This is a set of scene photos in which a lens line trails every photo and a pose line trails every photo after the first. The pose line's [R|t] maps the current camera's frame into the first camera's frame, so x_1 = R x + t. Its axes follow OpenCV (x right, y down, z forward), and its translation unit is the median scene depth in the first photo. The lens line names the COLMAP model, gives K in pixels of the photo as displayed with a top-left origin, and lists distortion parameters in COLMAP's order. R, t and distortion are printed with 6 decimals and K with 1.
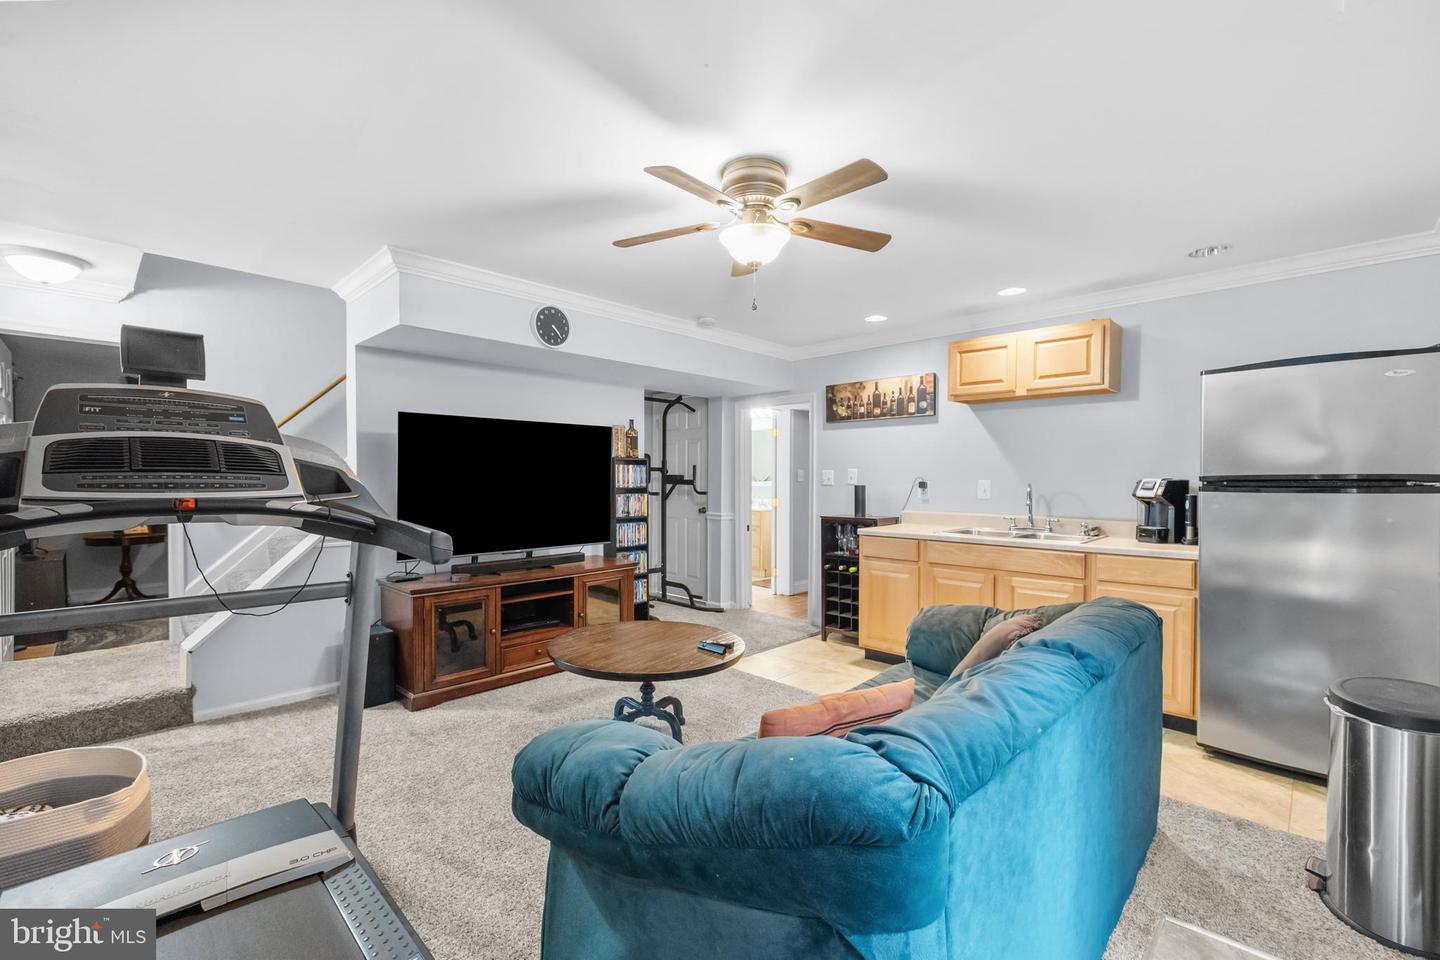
lens RADIAL K [[609.2, 0, 721.4], [0, 609.2, 487.1], [0, 0, 1]] dist [0.003407, 0.000330]
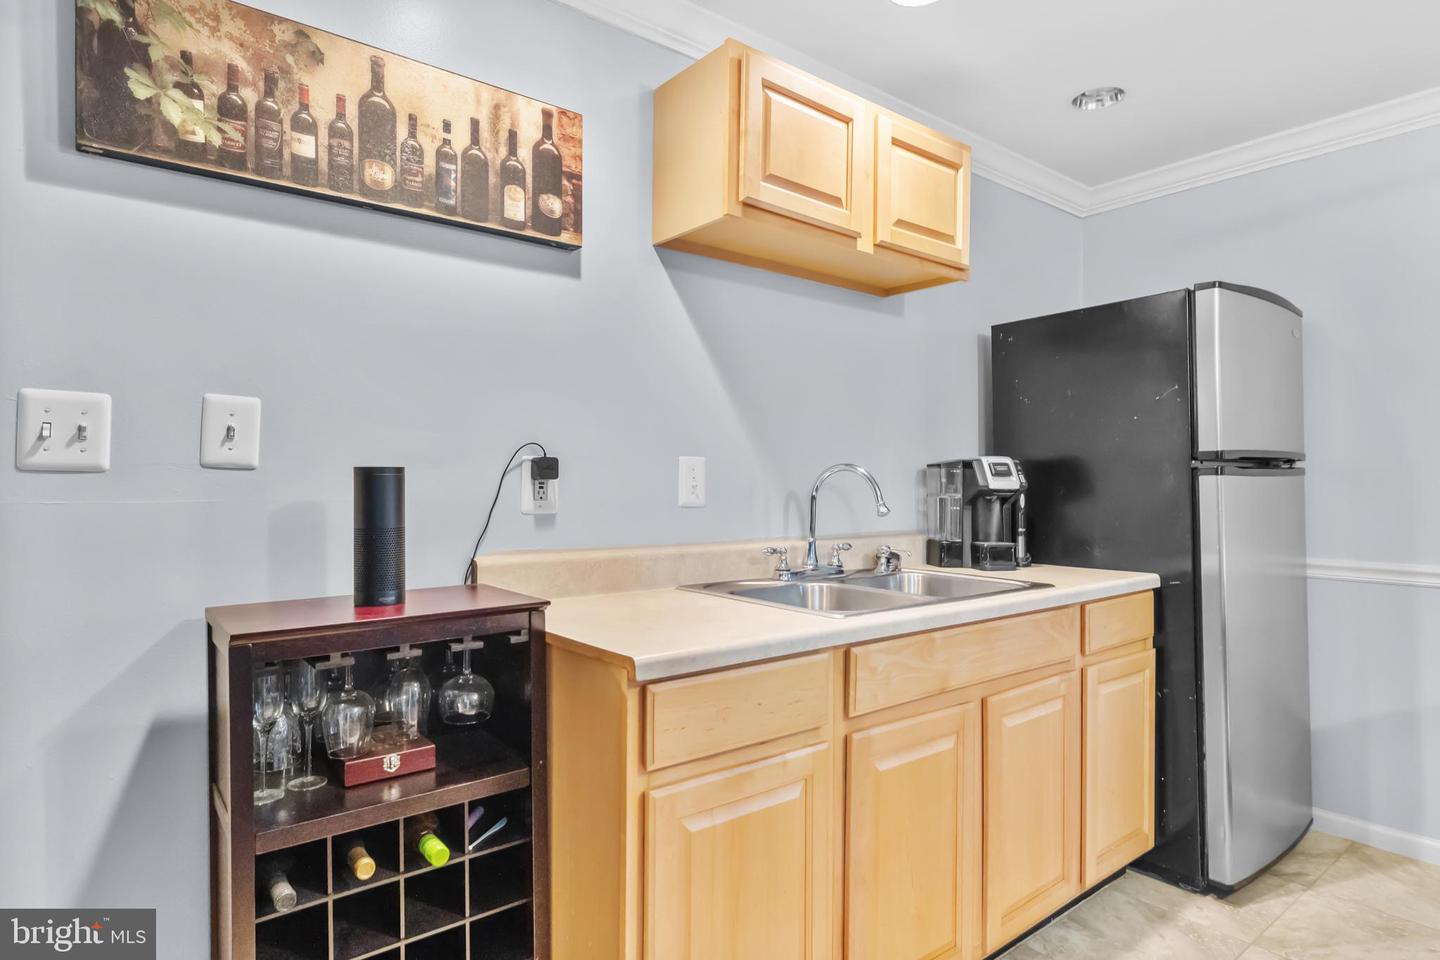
lens RADIAL K [[815.4, 0, 719.0], [0, 815.4, 483.3], [0, 0, 1]] dist [-0.001985, -0.000154]
pose [[0.140483, -0.001076, 0.990083, -0.056514], [0.012517, 0.999921, -0.000689, 0.004887], [-0.990004, 0.012490, 0.140485, 0.790072]]
